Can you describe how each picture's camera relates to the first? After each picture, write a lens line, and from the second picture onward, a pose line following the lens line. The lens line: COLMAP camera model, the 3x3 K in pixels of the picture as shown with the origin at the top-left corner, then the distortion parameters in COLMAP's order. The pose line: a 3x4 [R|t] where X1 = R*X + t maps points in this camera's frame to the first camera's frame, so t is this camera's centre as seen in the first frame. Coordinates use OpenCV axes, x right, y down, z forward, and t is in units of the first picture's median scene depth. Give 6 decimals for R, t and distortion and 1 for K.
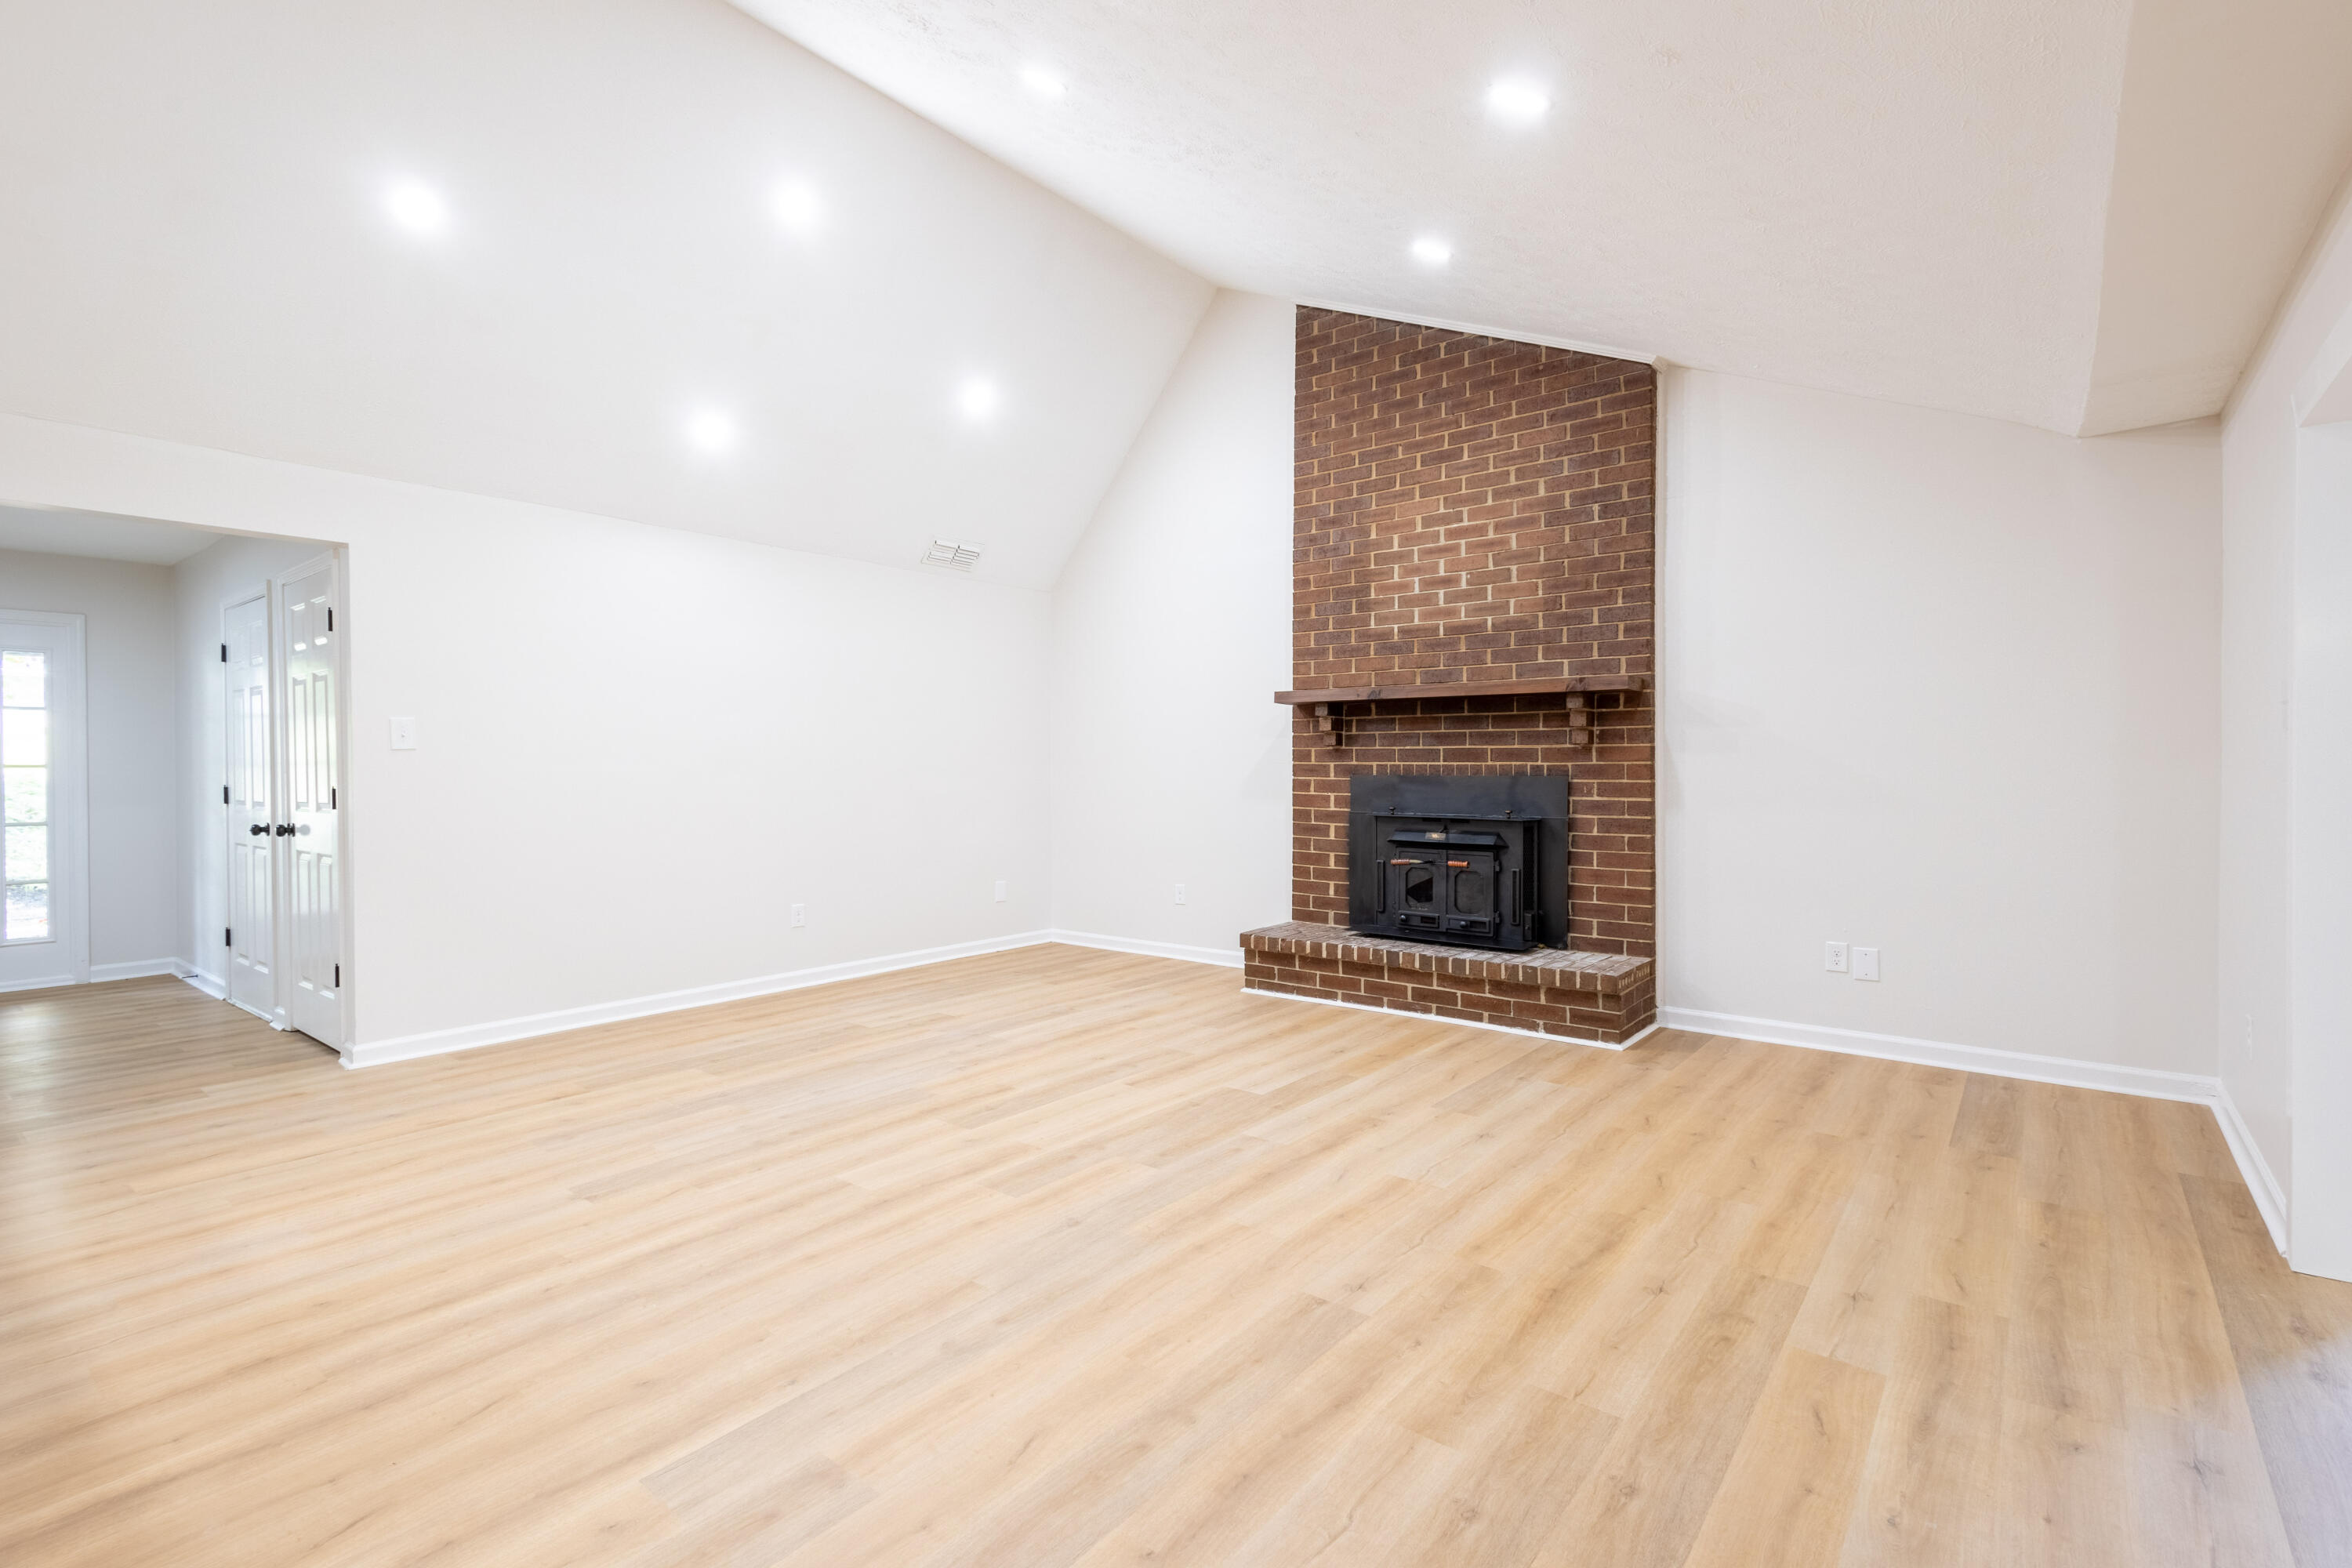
lens RADIAL K [[1079.5, 0, 1186.7], [0, 1079.5, 779.1], [0, 0, 1]] dist [0.011118, -0.000975]
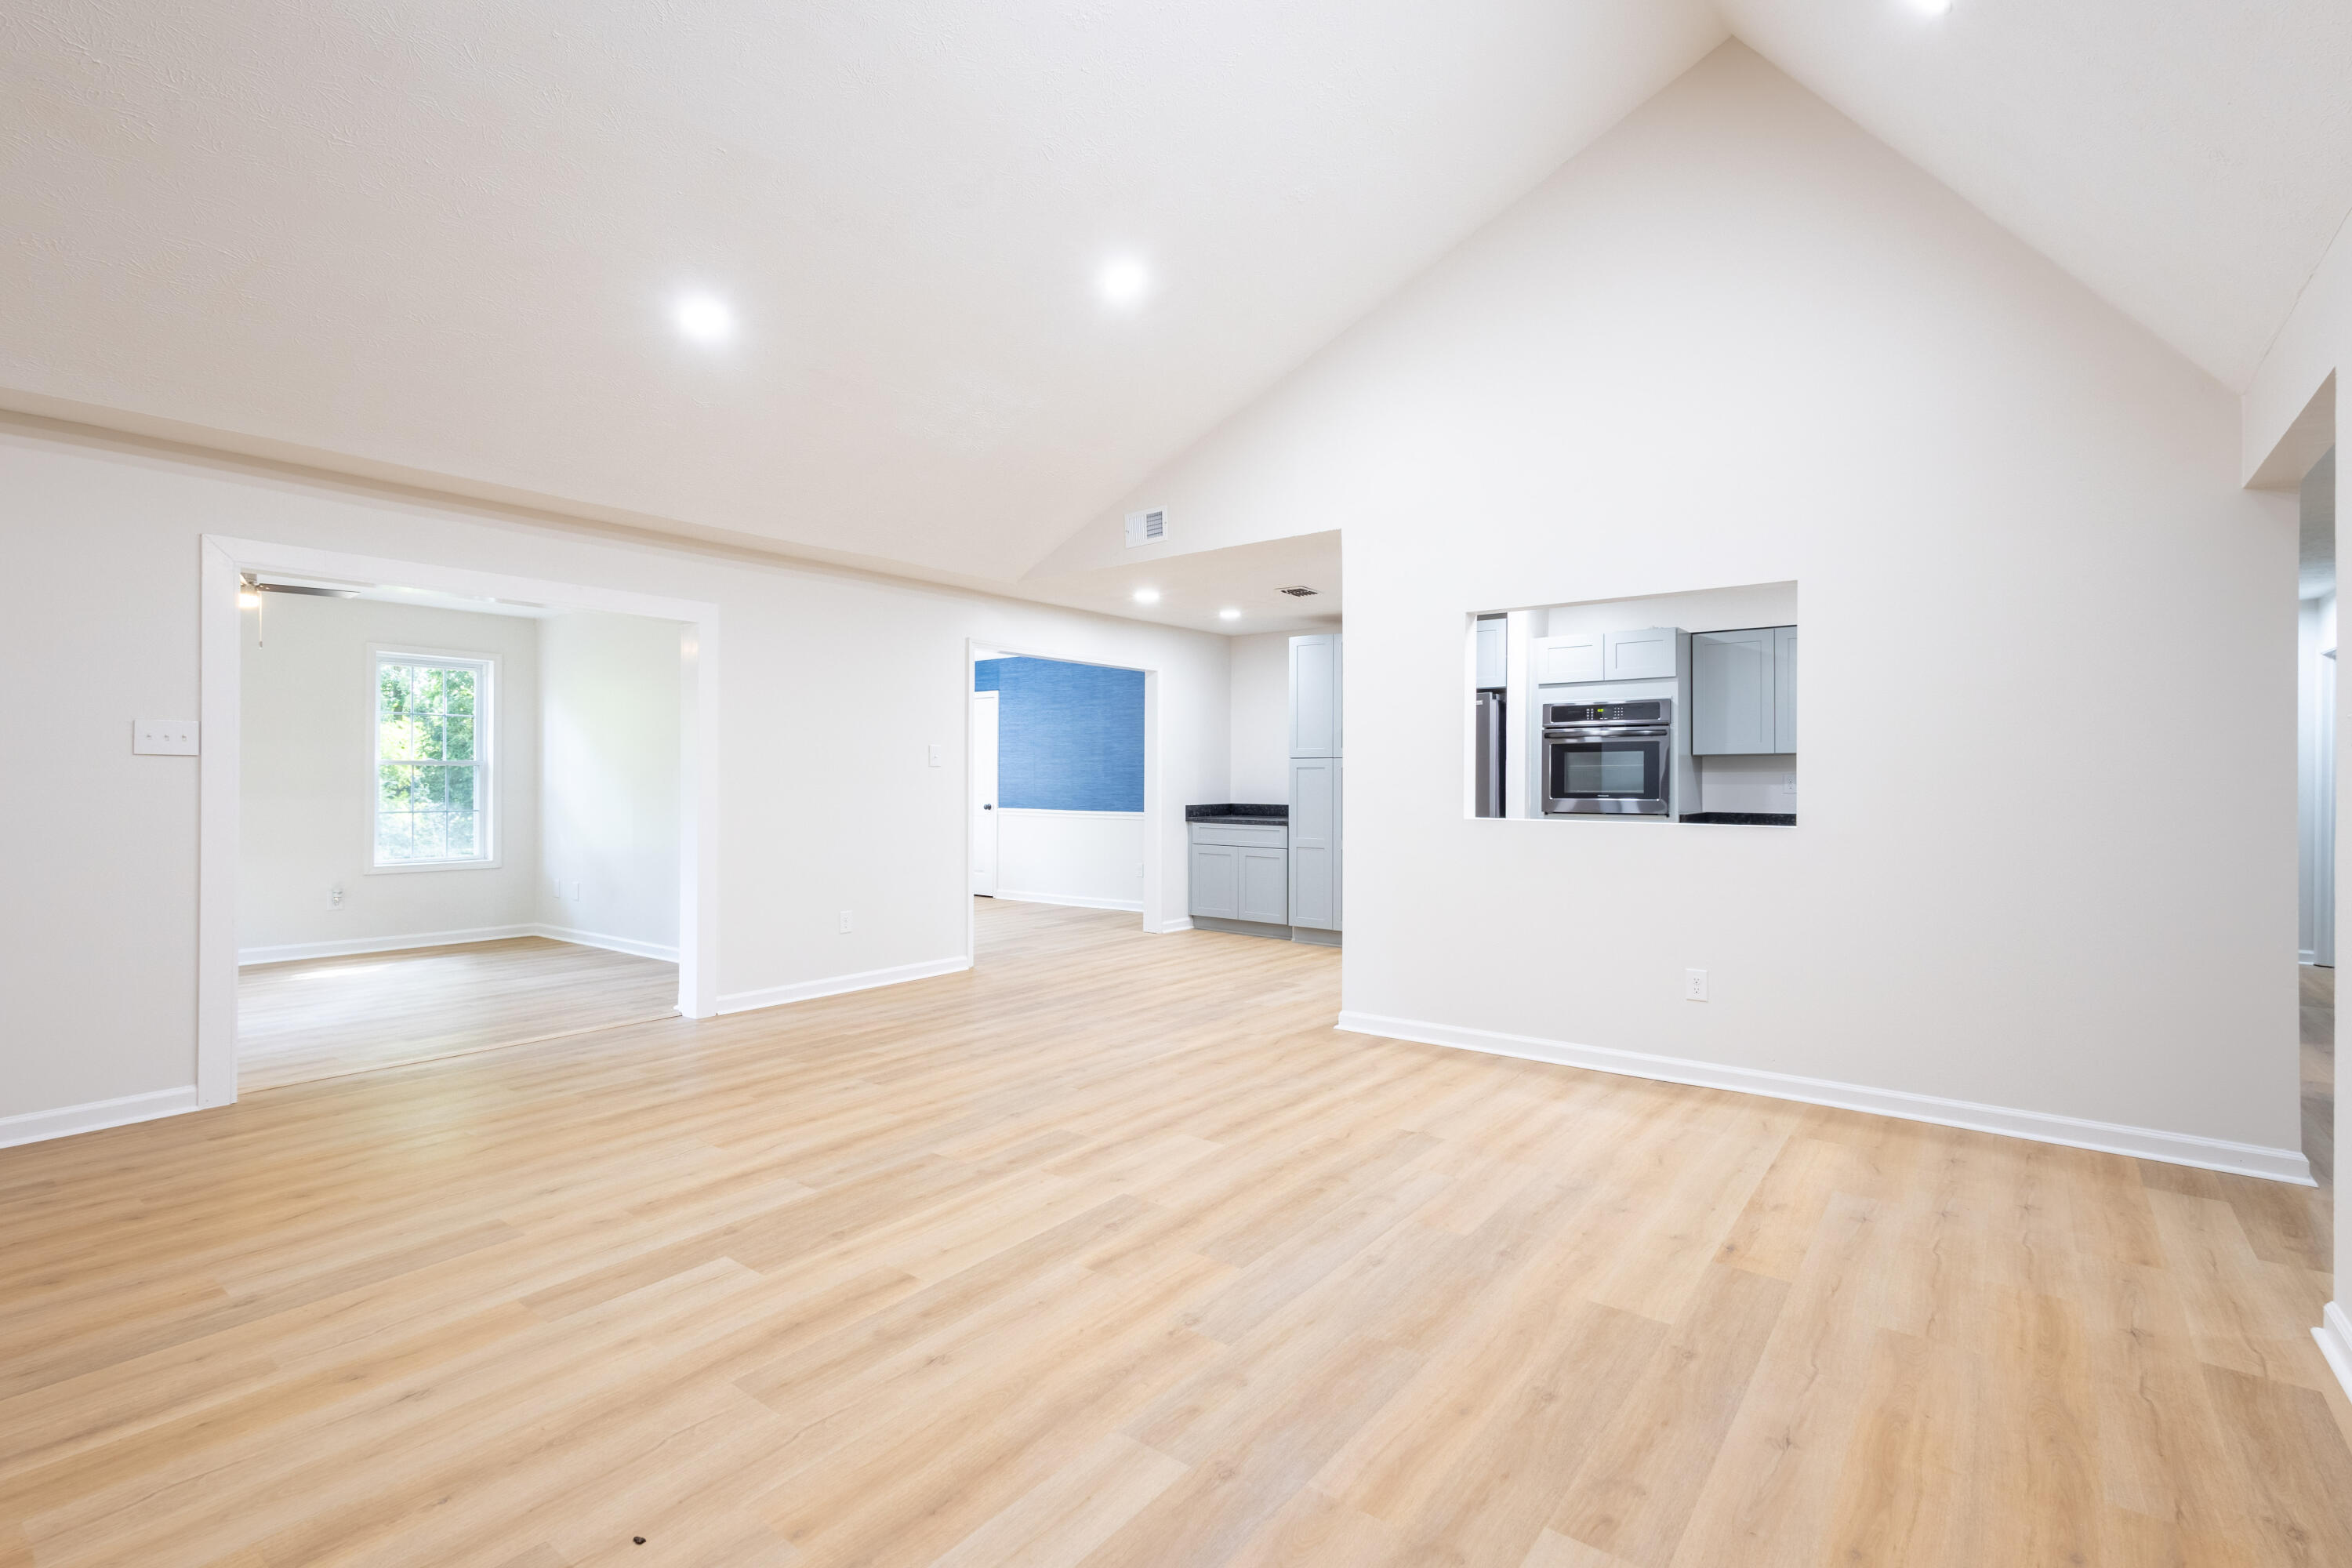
lens RADIAL K [[1080.6, 0, 1182.4], [0, 1080.6, 778.6], [0, 0, 1]] dist [0.014057, -0.003848]
pose [[-0.999910, 0.002935, -0.013115, -0.168804], [0.002724, 0.999867, 0.016086, -0.019167], [0.013160, 0.016049, -0.999785, 1.334118]]
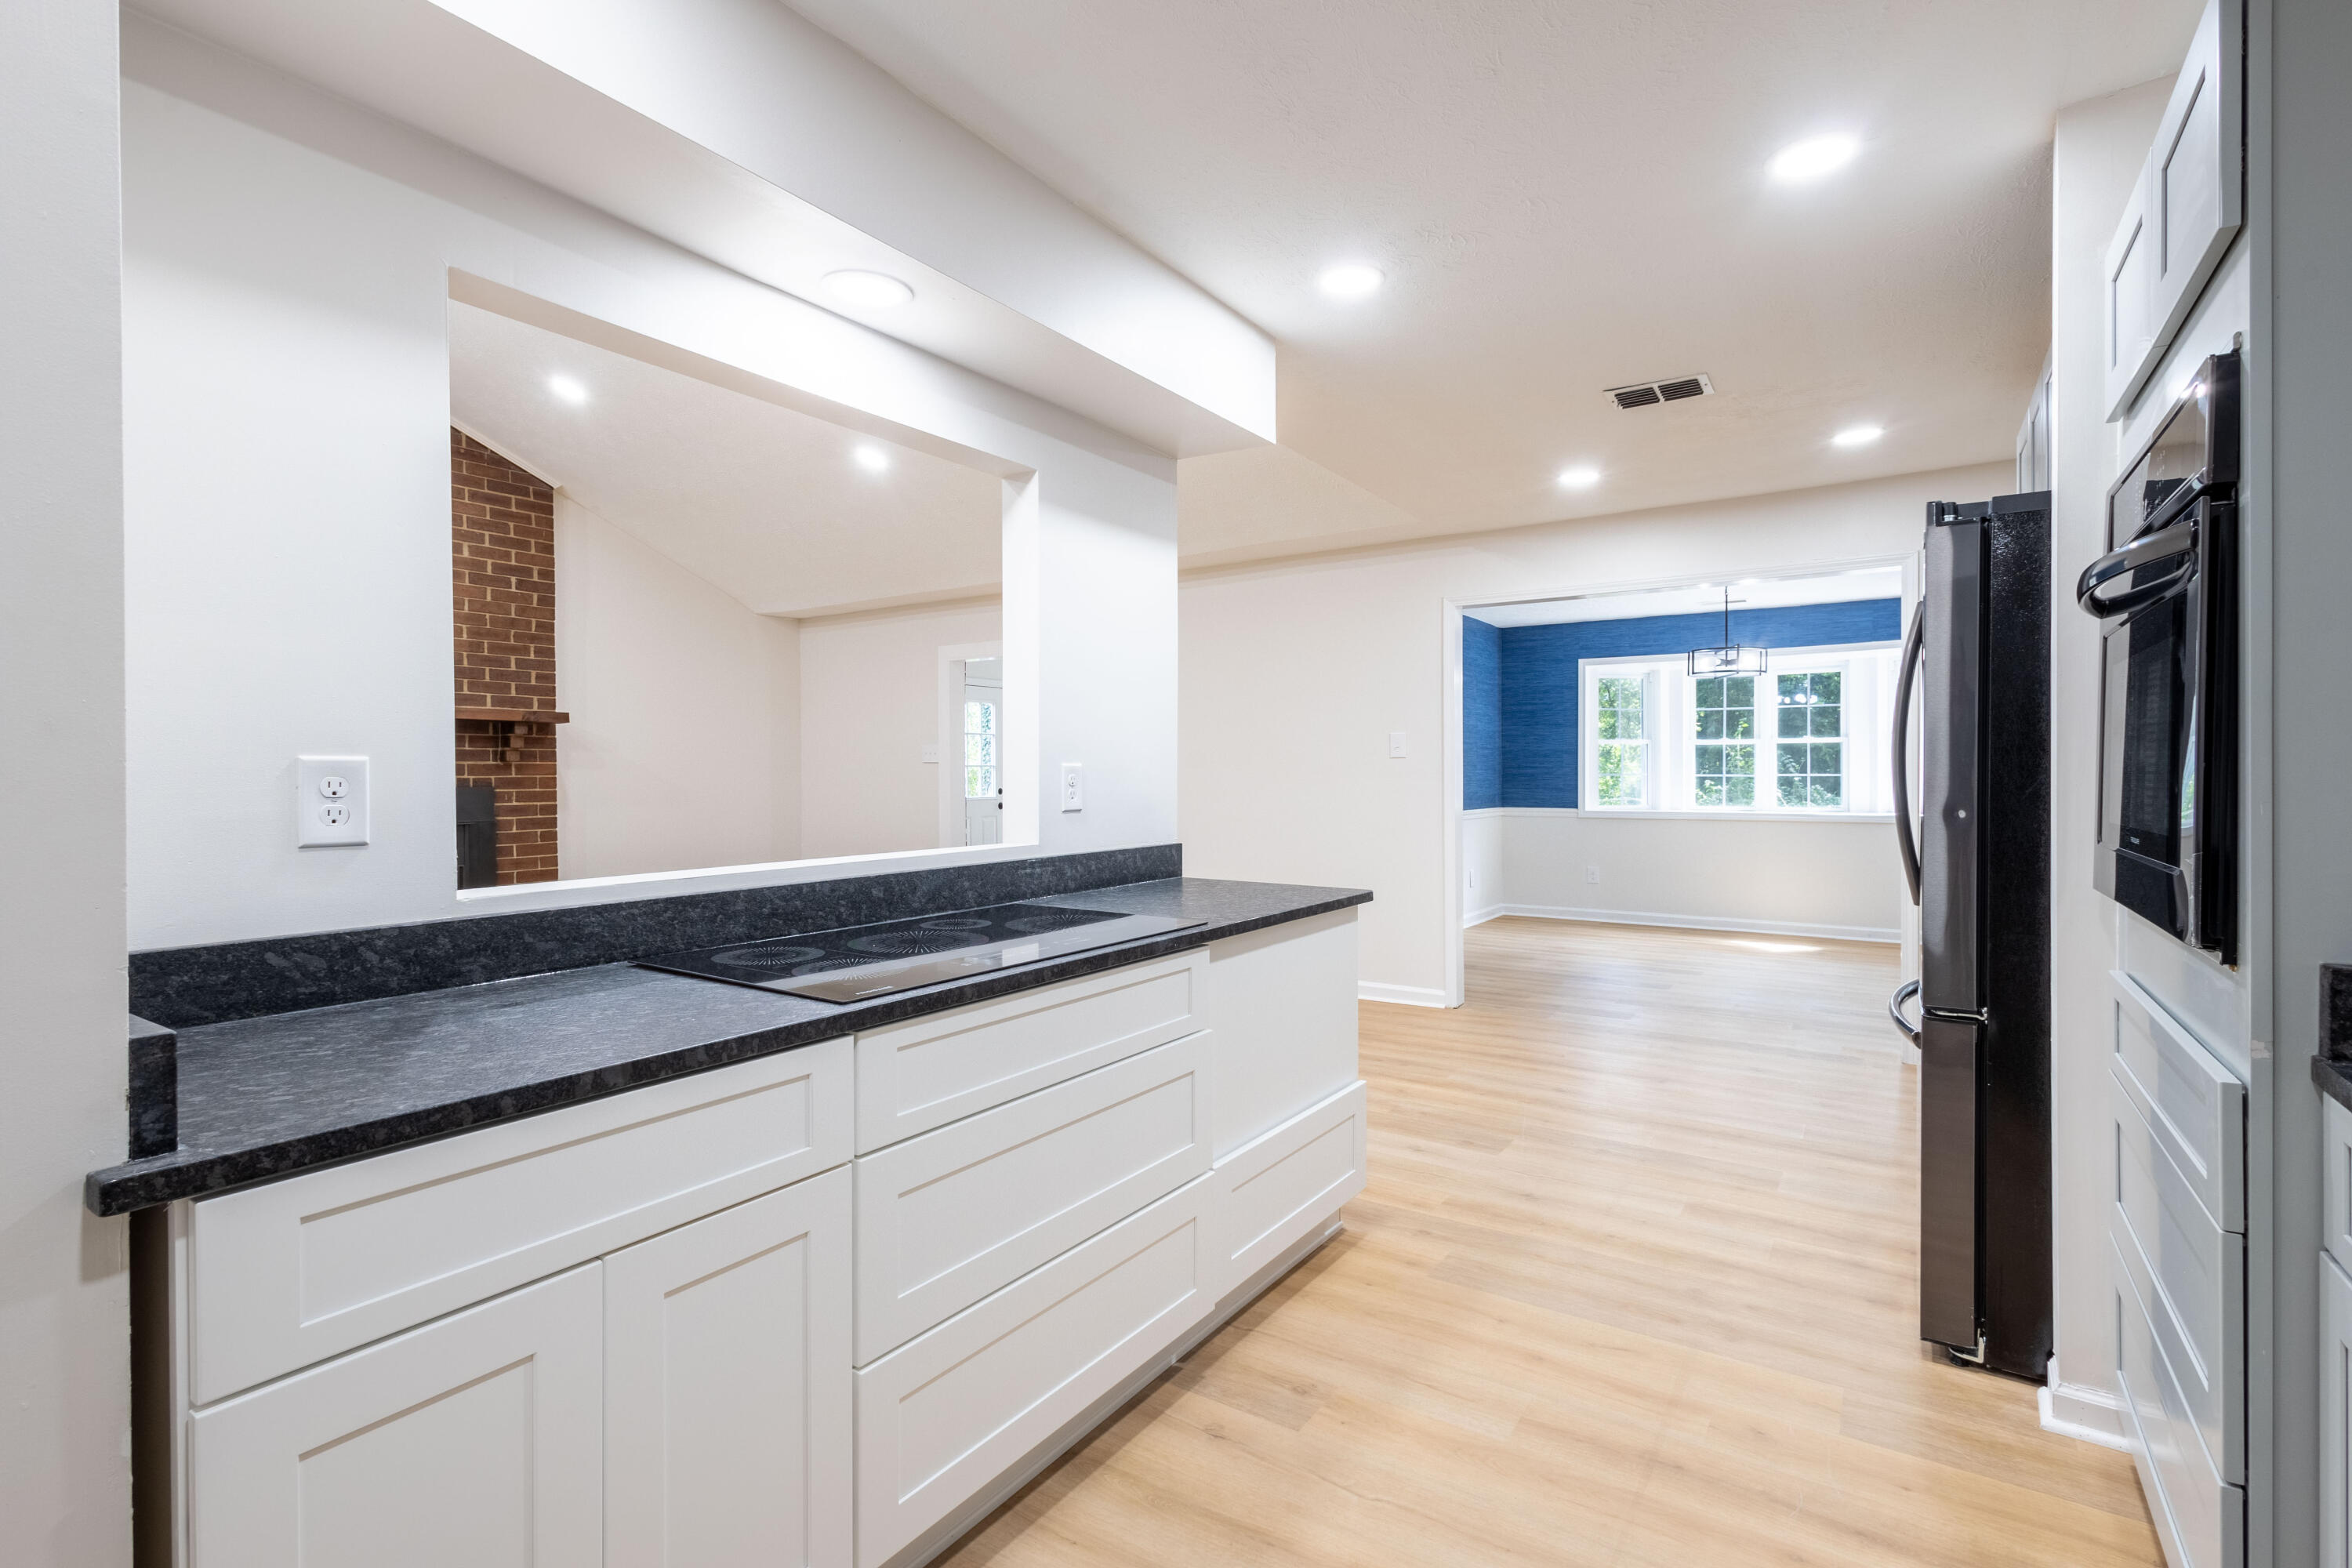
lens RADIAL K [[1074.7, 0, 1178.7], [0, 1074.7, 783.0], [0, 0, 1]] dist [0.015639, -0.008075]
pose [[-0.079187, -0.004412, 0.996850, -0.990561], [0.019403, 0.999794, 0.005967, 0.000829], [-0.996671, 0.019814, -0.079085, 0.315825]]
